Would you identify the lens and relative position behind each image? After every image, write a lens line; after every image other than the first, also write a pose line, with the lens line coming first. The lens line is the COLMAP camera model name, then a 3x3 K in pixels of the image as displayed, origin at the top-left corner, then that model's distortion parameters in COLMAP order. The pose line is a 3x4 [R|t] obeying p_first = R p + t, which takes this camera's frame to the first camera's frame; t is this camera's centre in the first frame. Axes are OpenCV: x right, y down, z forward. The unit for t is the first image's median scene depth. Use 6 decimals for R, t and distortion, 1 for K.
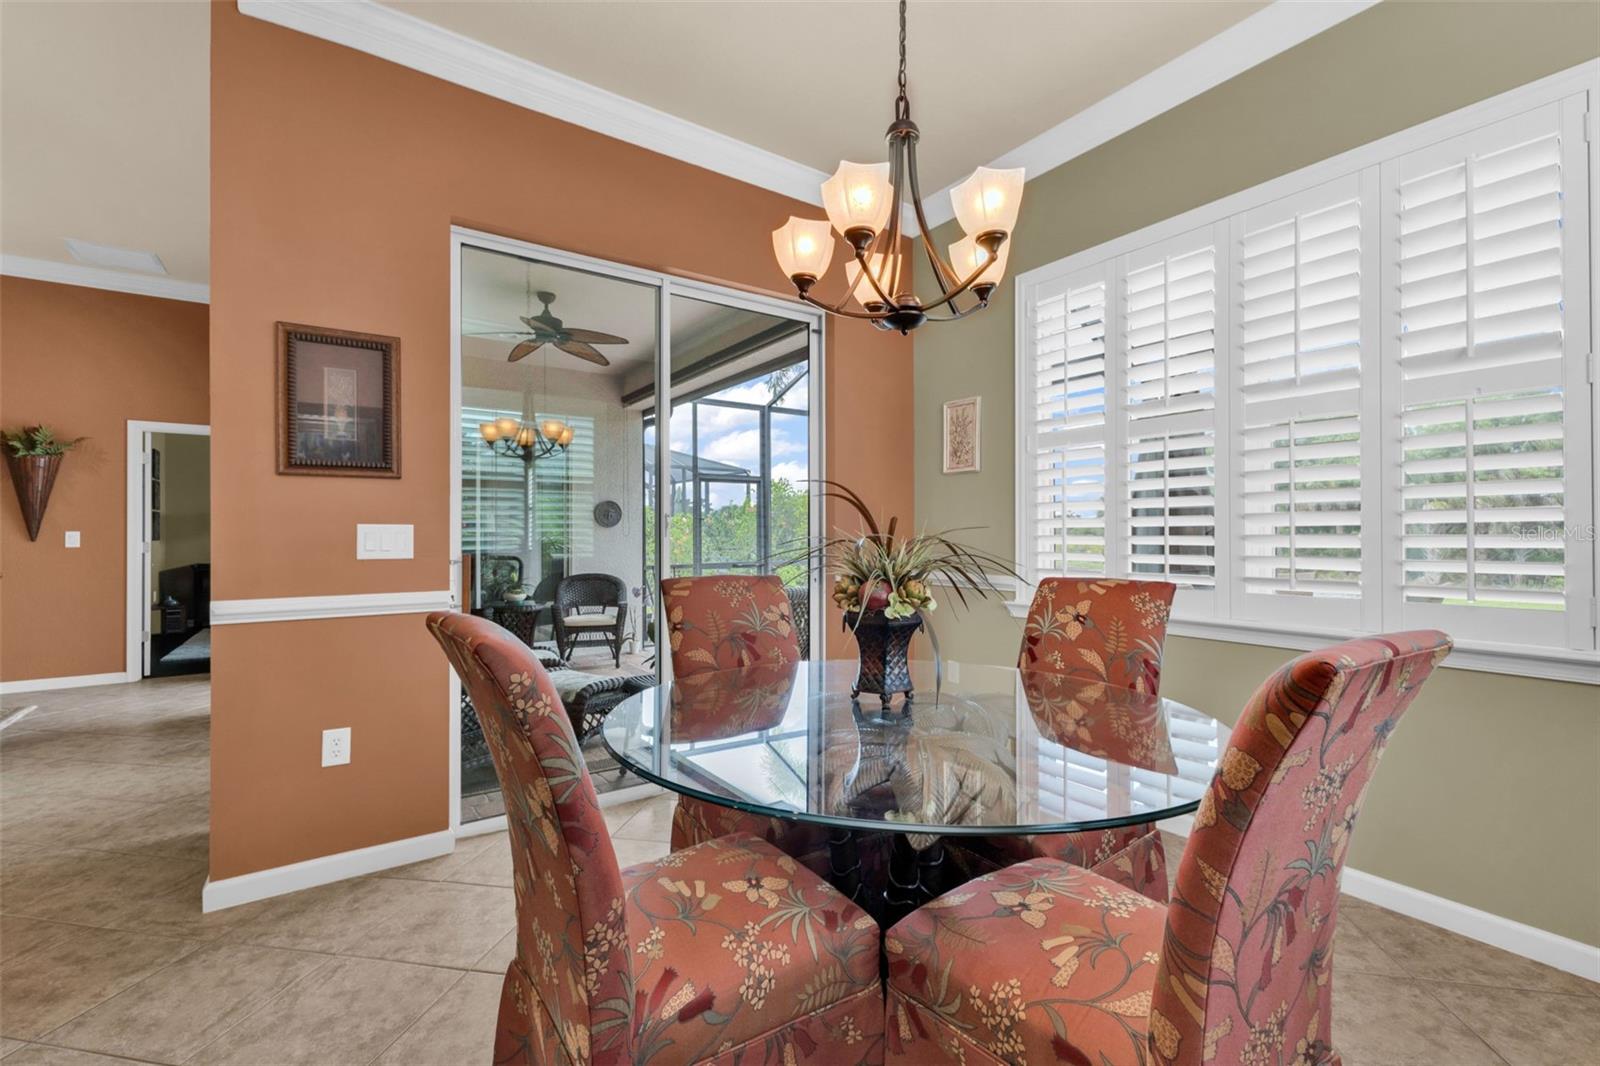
lens RADIAL K [[684.4, 0, 804.3], [0, 684.4, 531.7], [0, 0, 1]] dist [0.010779, 0.000078]
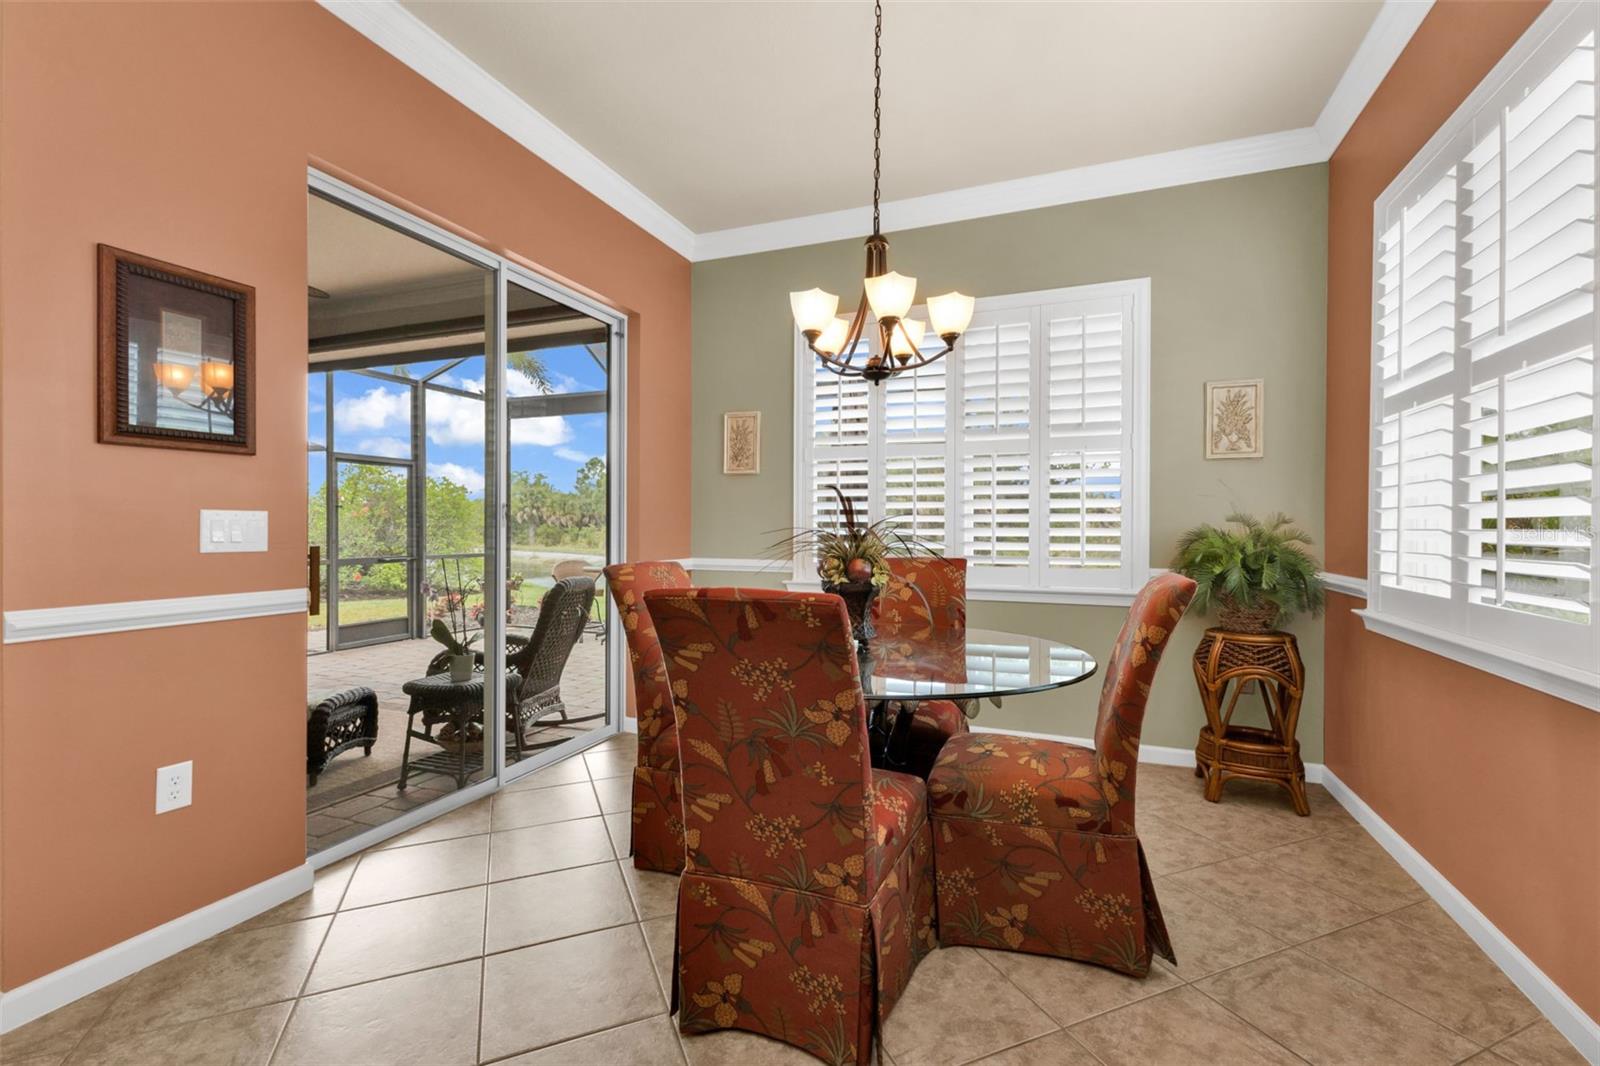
lens RADIAL K [[683.2, 0, 802.2], [0, 683.2, 529.2], [0, 0, 1]] dist [0.011478, -0.004064]
pose [[0.837589, 0.003583, 0.546290, -0.508041], [-0.007344, 0.999962, 0.004701, 0.003282], [-0.546252, -0.007949, 0.837583, -0.069025]]
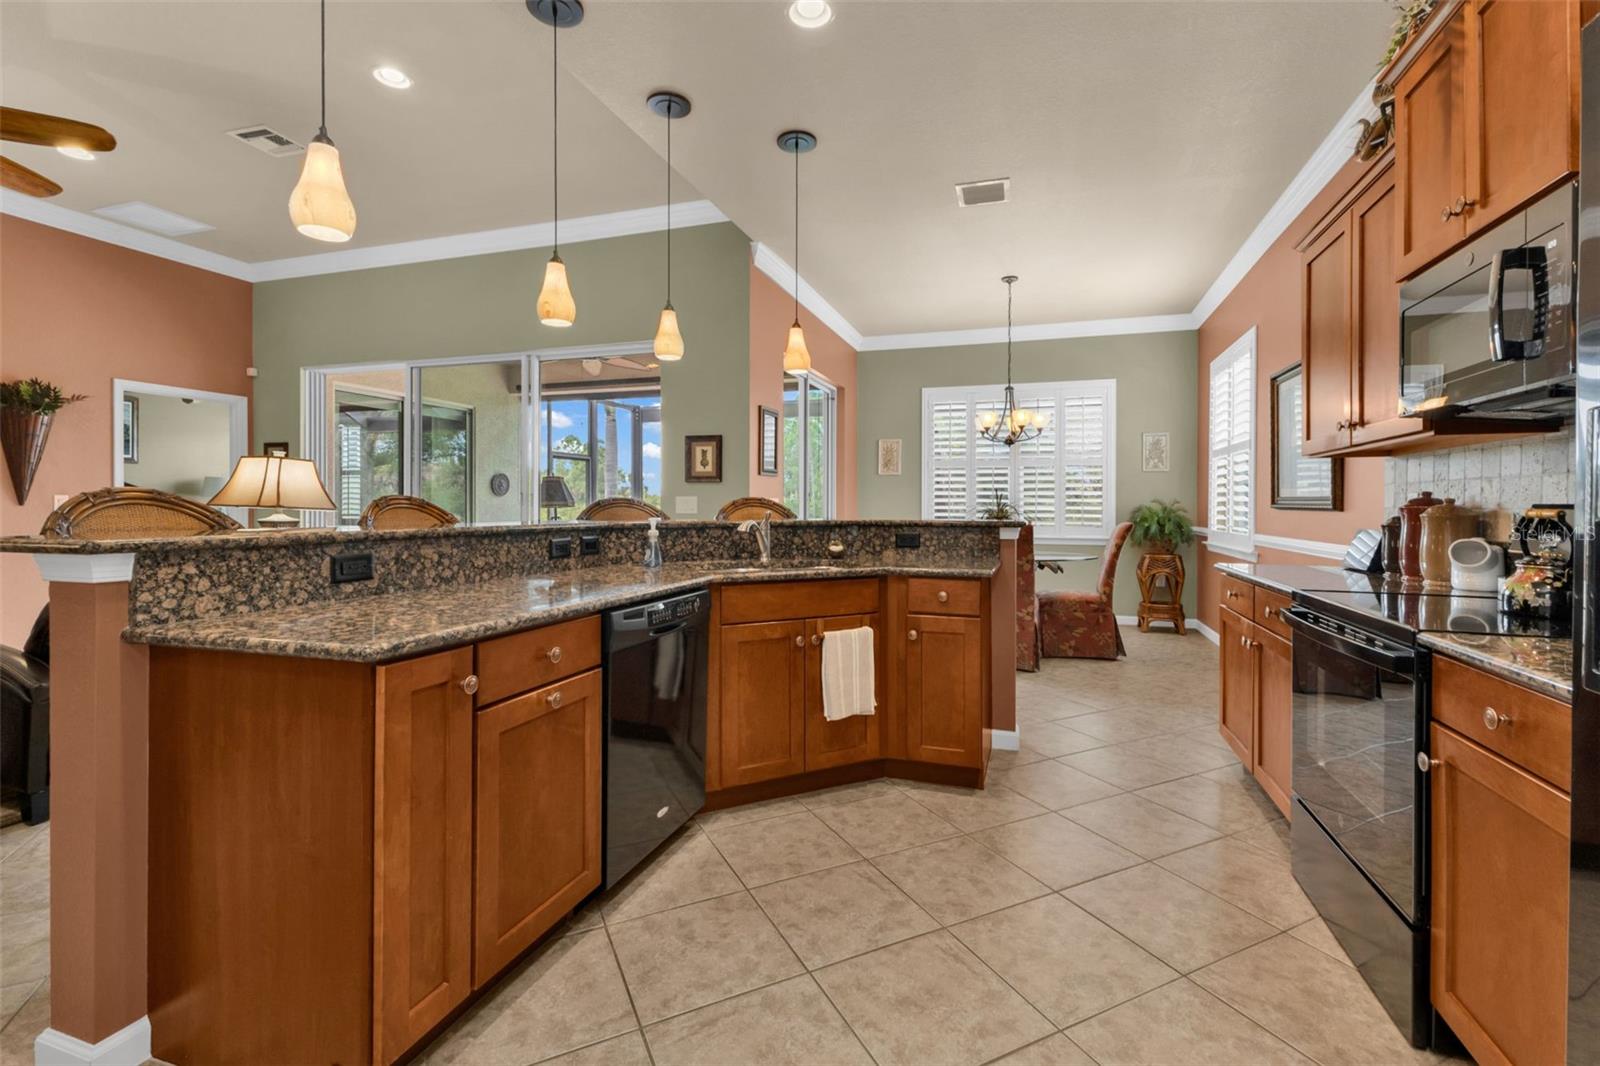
lens RADIAL K [[700.6, 0, 818.2], [0, 700.6, 508.5], [0, 0, 1]] dist [0.006639, -0.000620]
pose [[0.795019, 0.001812, 0.606582, -1.896681], [-0.006585, 0.999962, 0.005644, 0.006312], [-0.606549, -0.008482, 0.795001, -0.849074]]
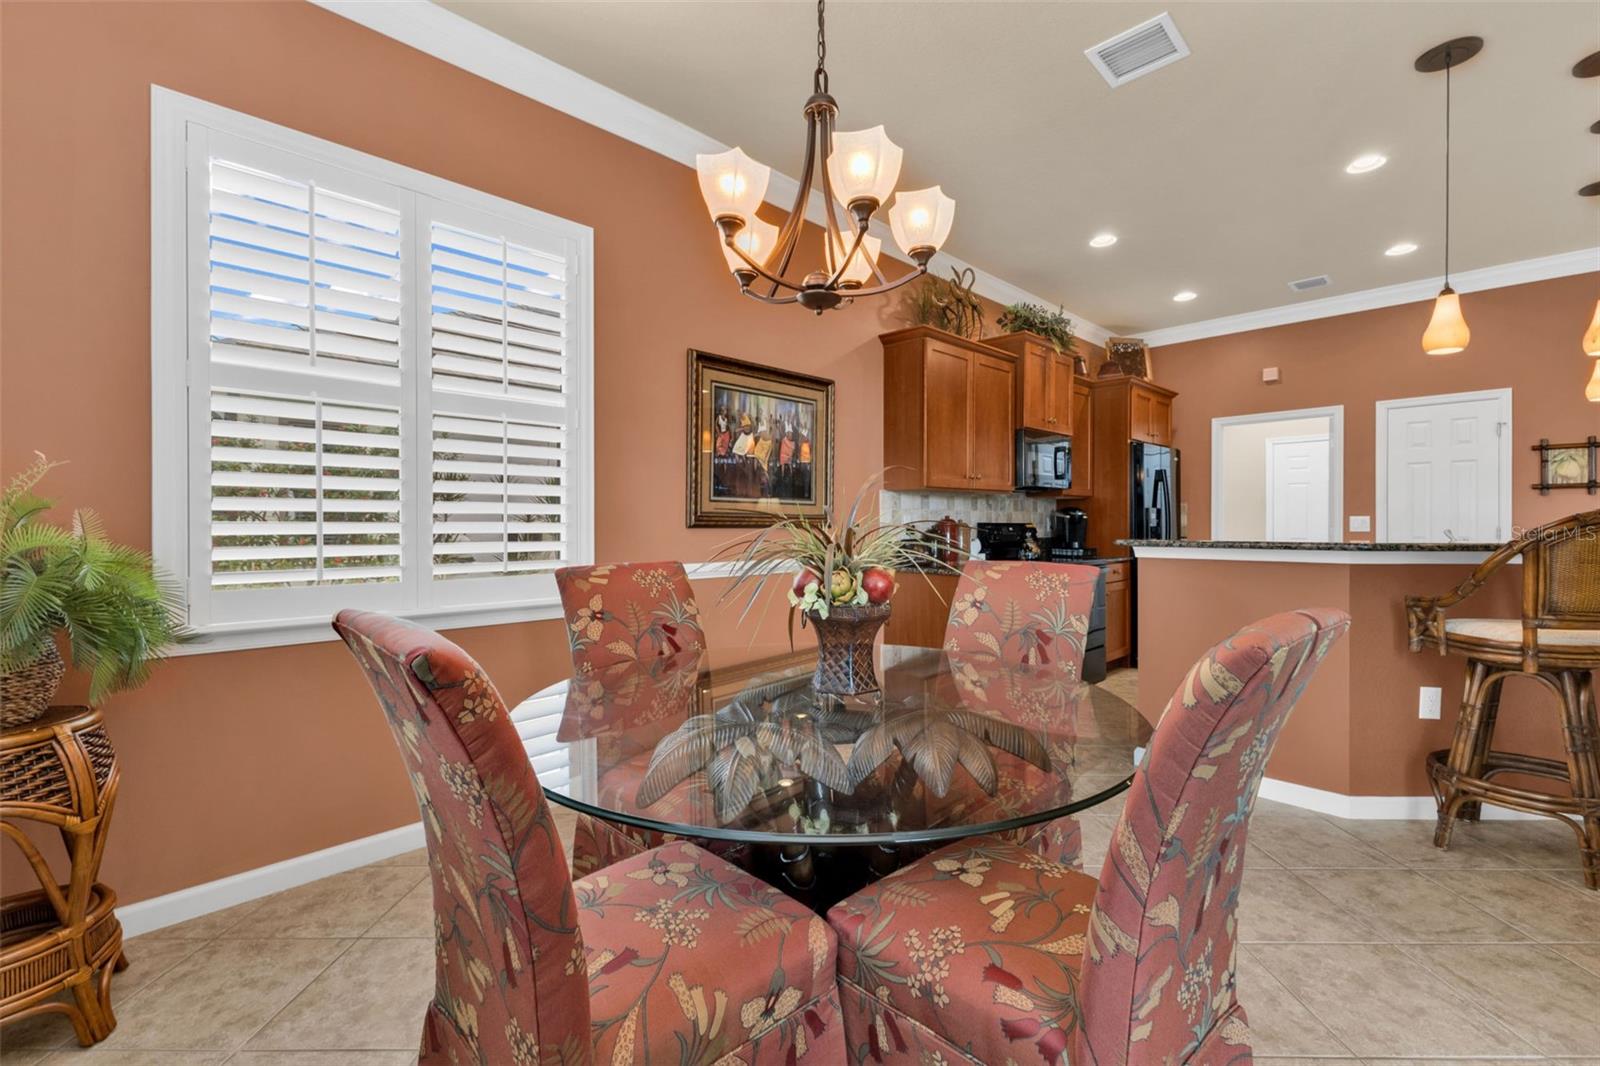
lens RADIAL K [[700.1, 0, 785.0], [0, 700.1, 531.2], [0, 0, 1]] dist [-0.000427, -0.000279]
pose [[-0.986913, 0.004716, -0.161184, 0.340113], [0.003688, 0.999971, 0.006677, 0.010101], [0.161211, 0.005995, -0.986902, 1.413981]]
